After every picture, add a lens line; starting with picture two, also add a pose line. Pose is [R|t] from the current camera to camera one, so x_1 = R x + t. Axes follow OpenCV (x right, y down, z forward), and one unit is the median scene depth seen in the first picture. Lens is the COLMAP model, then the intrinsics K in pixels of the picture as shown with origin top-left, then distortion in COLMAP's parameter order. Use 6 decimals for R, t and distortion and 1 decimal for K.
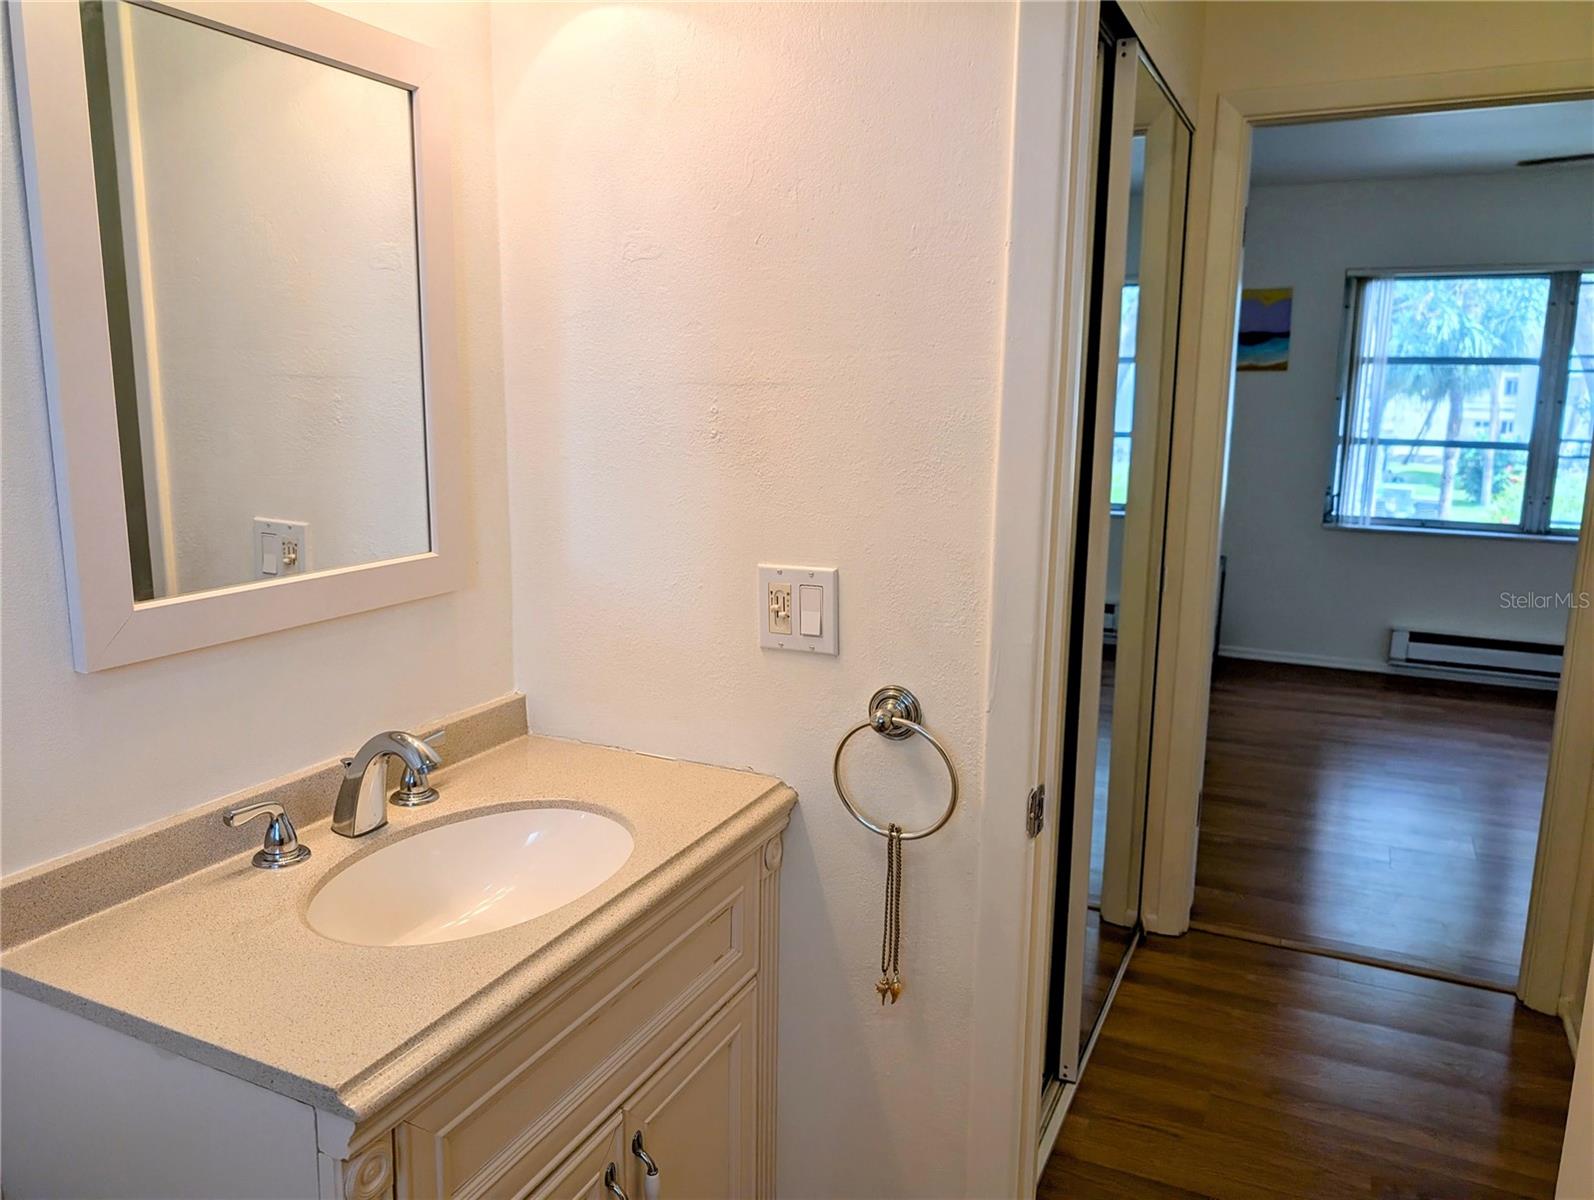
lens RADIAL K [[1160.1, 0, 798.3], [0, 1160.1, 607.0], [0, 0, 1]] dist [0.062698, -0.087213]
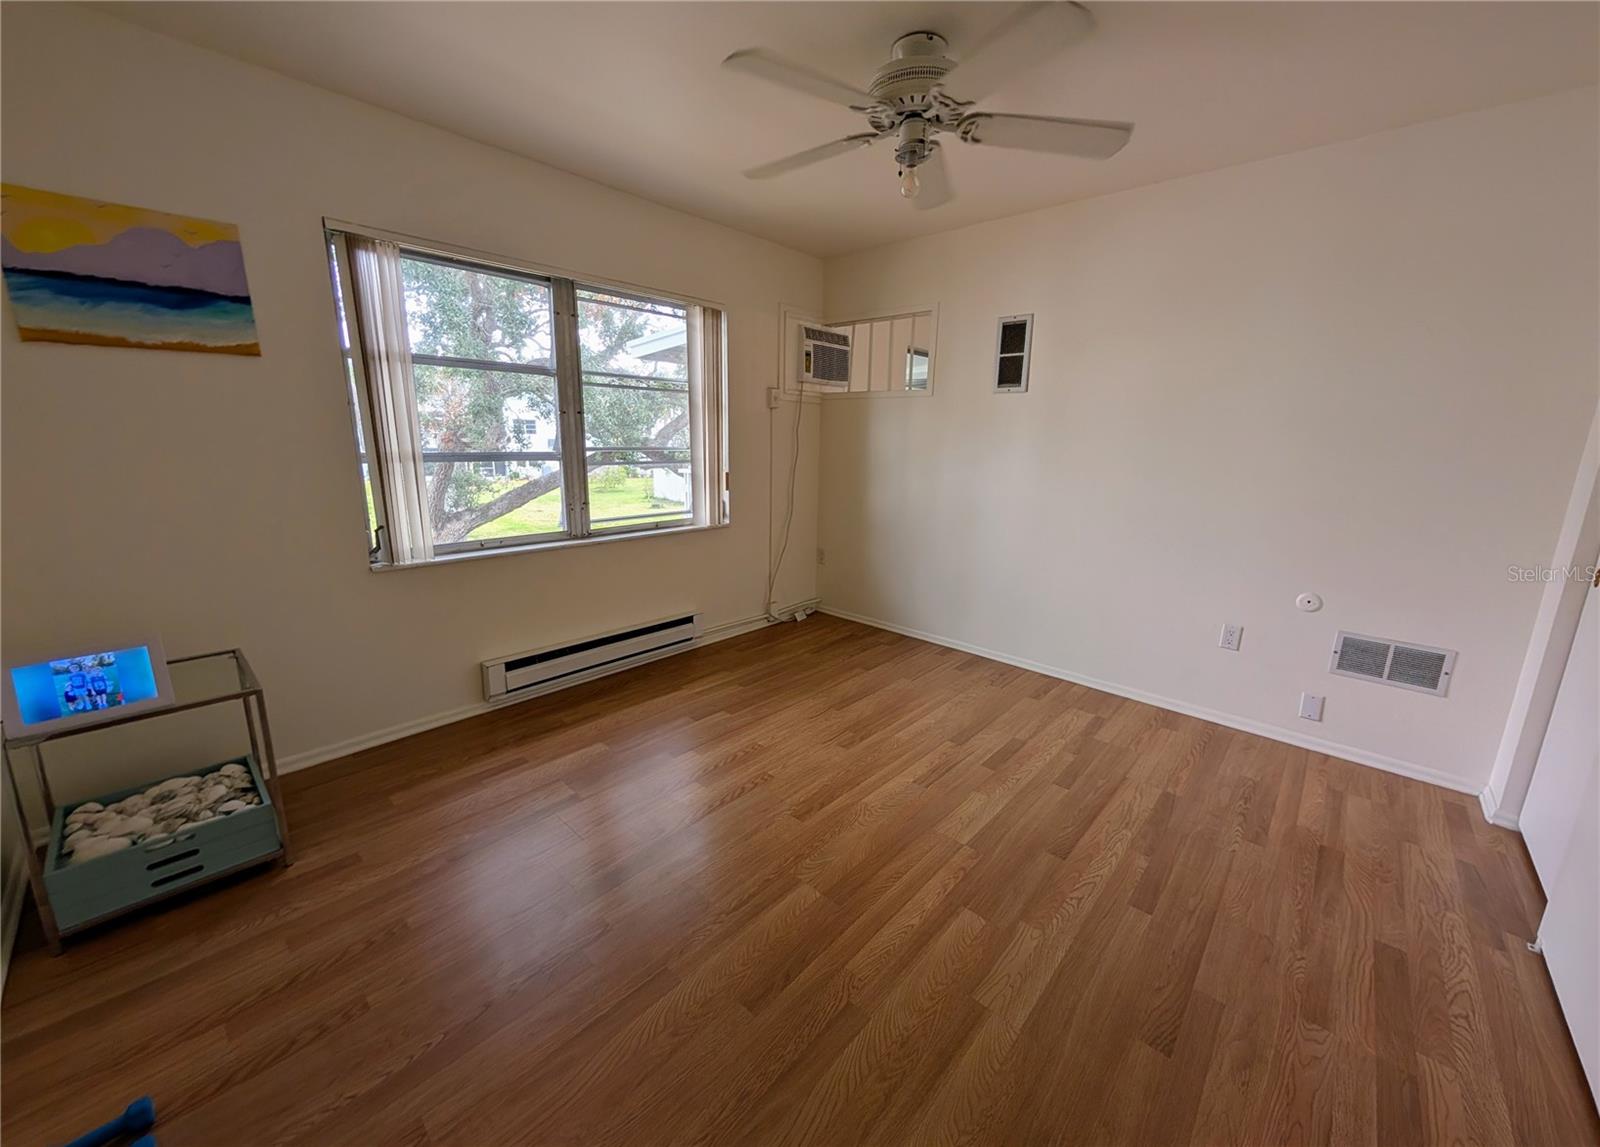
lens RADIAL K [[603.5, 0, 808.9], [0, 603.5, 562.5], [0, 0, 1]] dist [-0.001900, -0.000293]
pose [[0.289178, -0.204676, 0.935139, 0.163579], [0.160078, 0.973459, 0.163561, -0.094872], [-0.943796, 0.102397, 0.314267, 0.616759]]
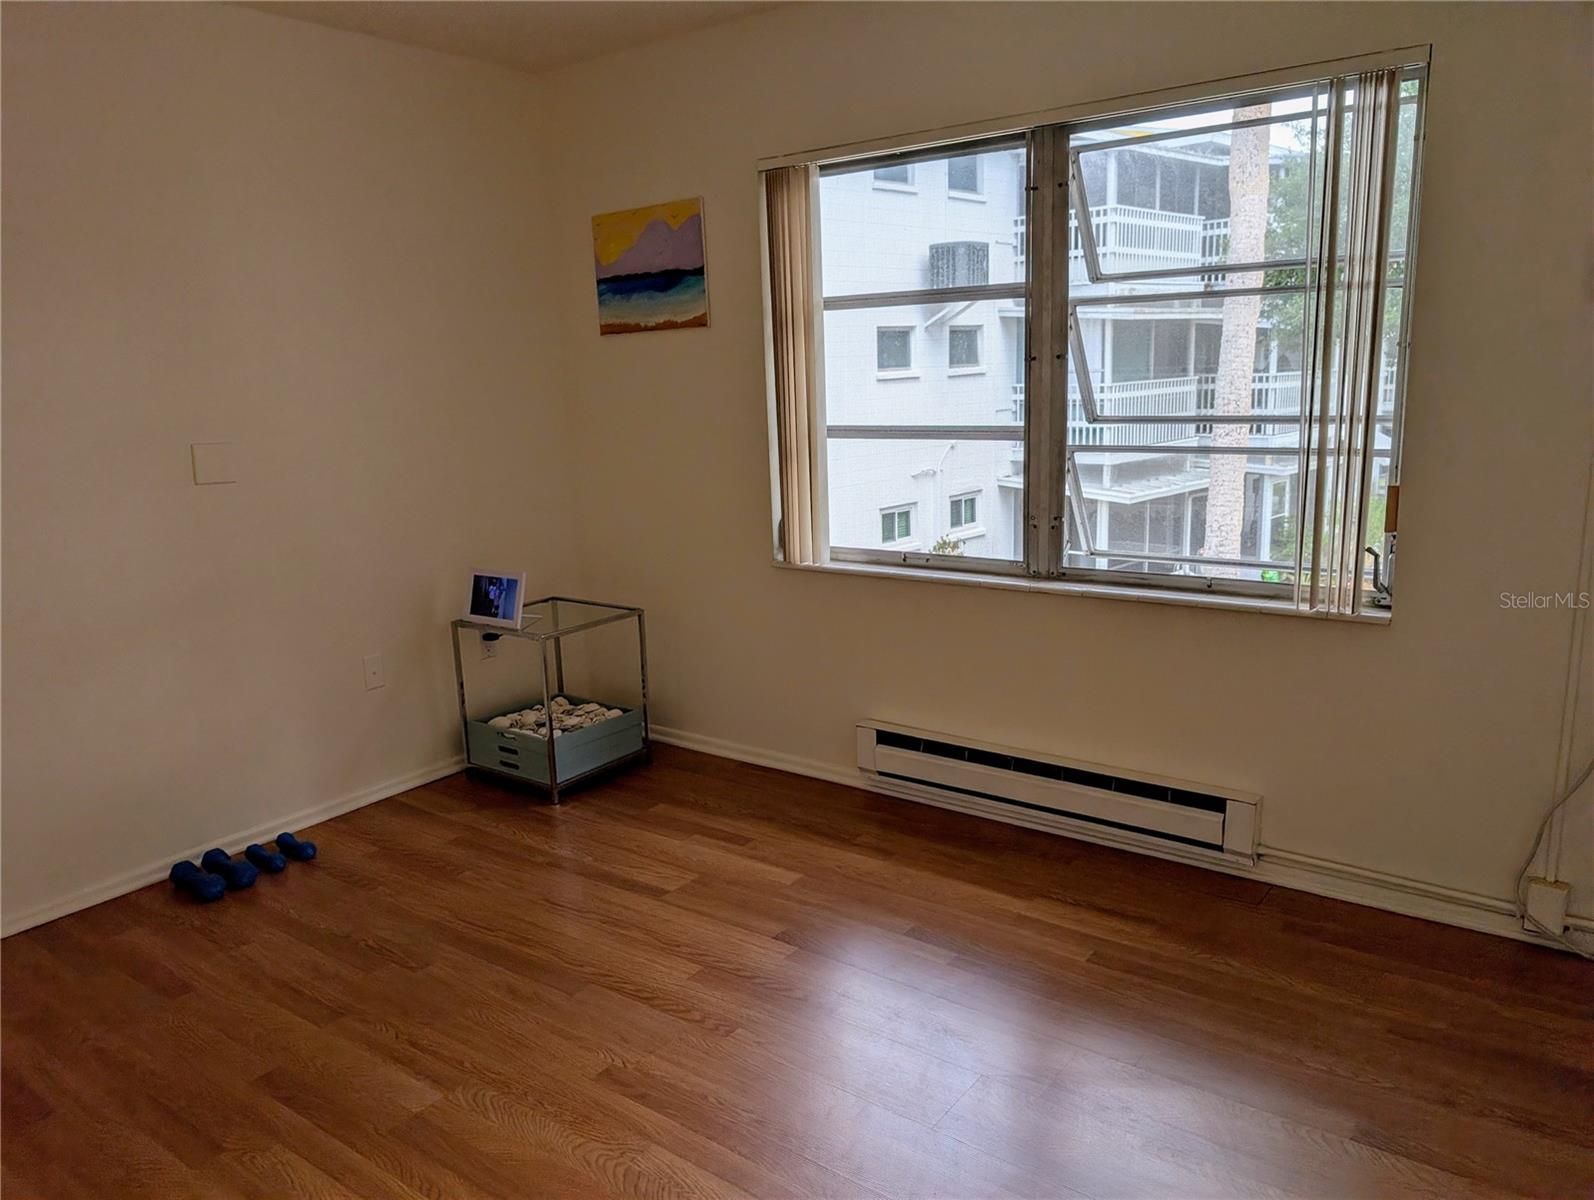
lens RADIAL K [[1160.1, 0, 798.3], [0, 1160.1, 607.0], [0, 0, 1]] dist [0.062698, -0.087213]
pose [[0.978140, -0.001935, -0.207937, 0.613148], [0.007719, 0.999605, 0.027009, -0.063161], [0.207802, -0.028023, 0.977769, 0.373104]]
